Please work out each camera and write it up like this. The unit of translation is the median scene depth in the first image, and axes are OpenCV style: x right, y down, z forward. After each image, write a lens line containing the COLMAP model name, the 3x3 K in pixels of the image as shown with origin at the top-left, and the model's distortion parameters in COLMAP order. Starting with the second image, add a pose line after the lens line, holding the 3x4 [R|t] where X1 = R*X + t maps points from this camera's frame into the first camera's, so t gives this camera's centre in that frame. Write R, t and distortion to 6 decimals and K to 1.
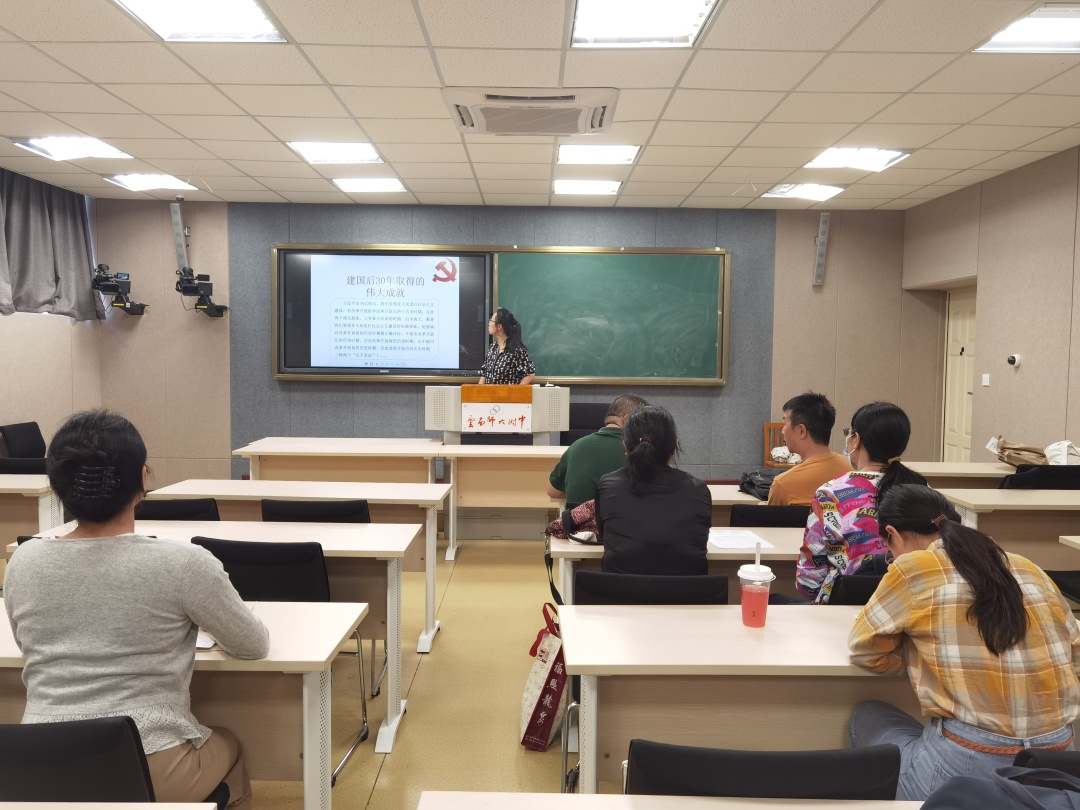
lens RADIAL K [[852.4, 0, 534.4], [0, 852.4, 399.0], [0, 0, 1]] dist [0.040936, -0.166972]
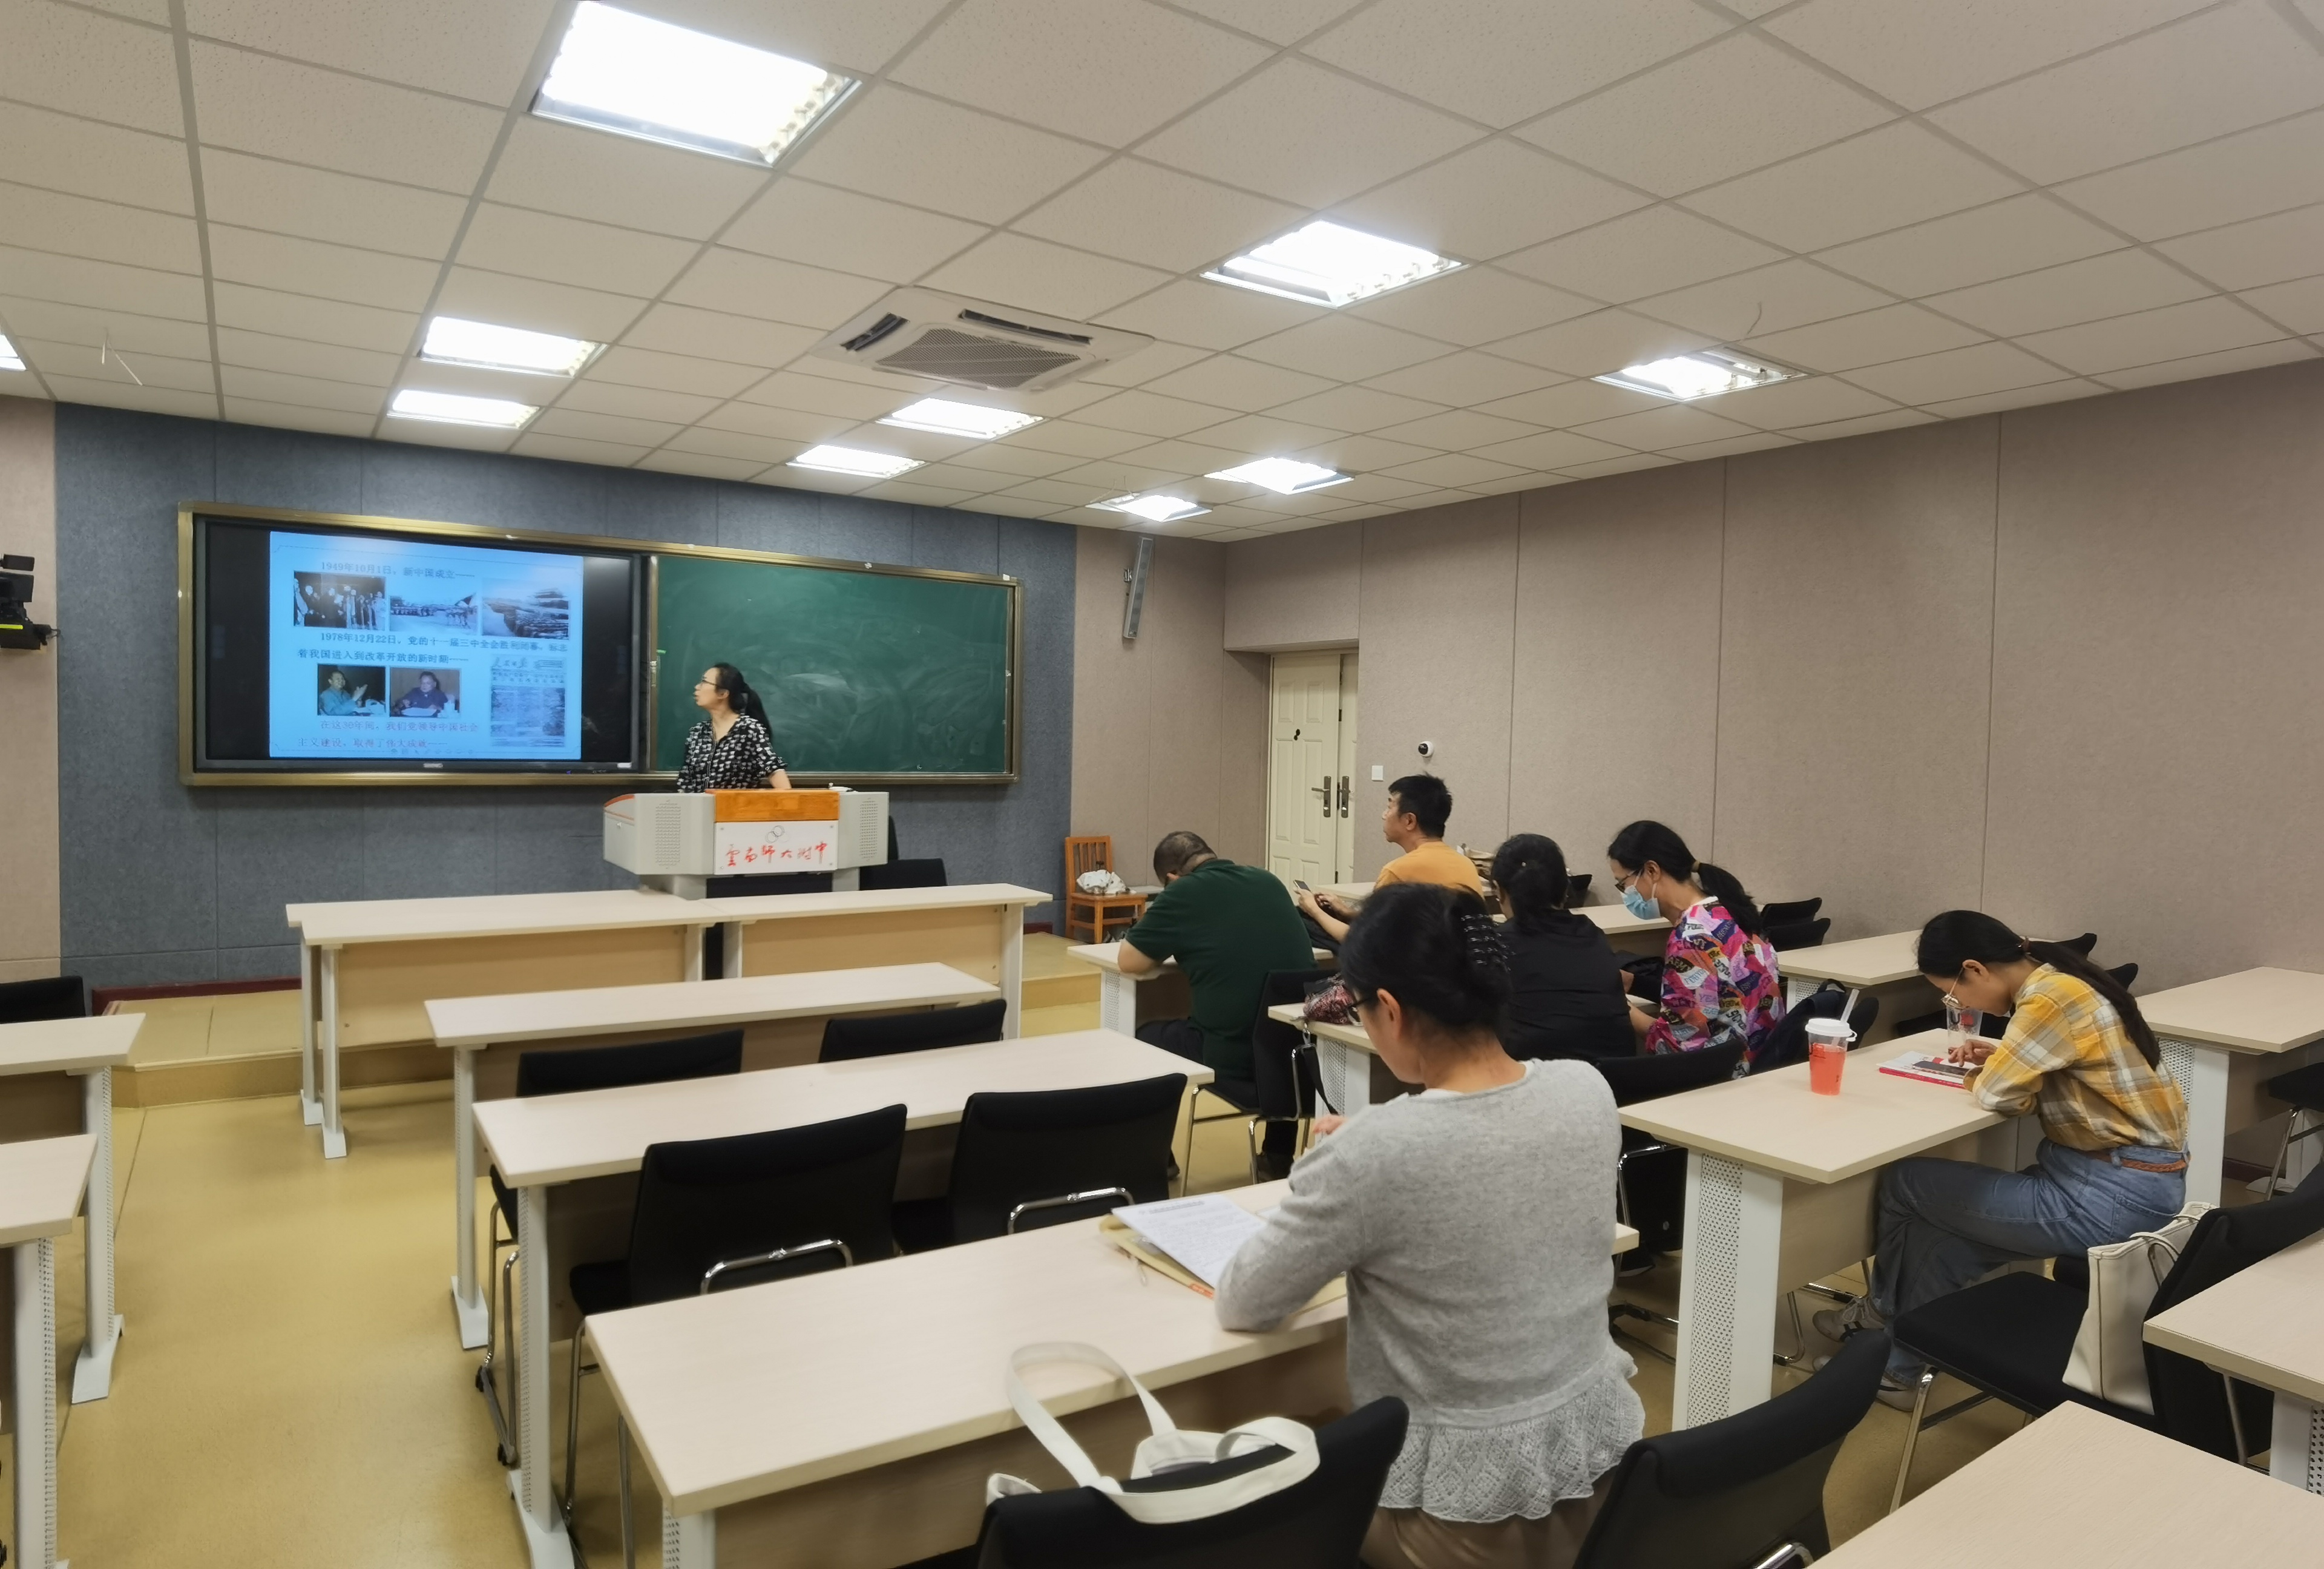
lens RADIAL K [[1322.8, 0, 1173.3], [0, 1322.8, 800.2], [0, 0, 1]] dist [-0.023269, -0.034359]
pose [[0.820591, -0.020844, 0.571136, -0.264414], [0.018602, 0.999779, 0.009761, -0.010647], [-0.571213, 0.002615, 0.820797, 0.089825]]
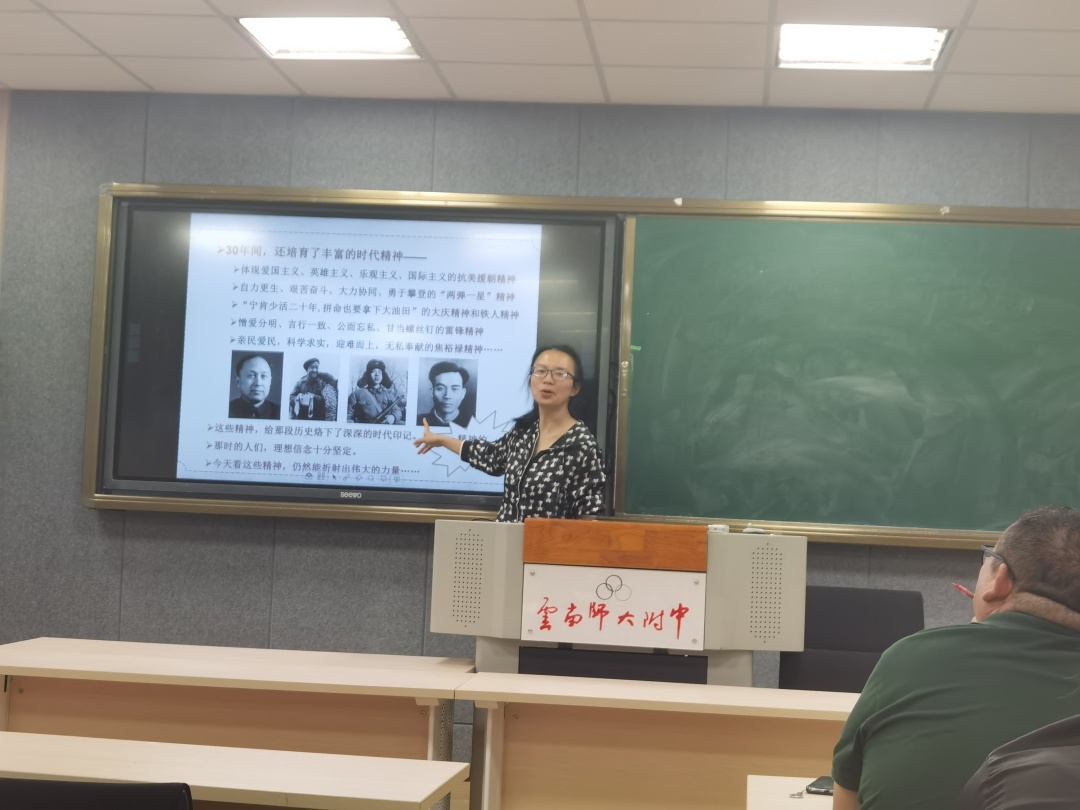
lens RADIAL K [[1849.2, 0, 513.6], [0, 1849.2, 389.5], [0, 0, 1]] dist [0.265570, -2.387534]
pose [[0.992958, 0.025572, -0.115673, 0.004396], [-0.039440, 0.992082, -0.119242, 0.020814], [0.111708, 0.122964, 0.986104, 0.123370]]
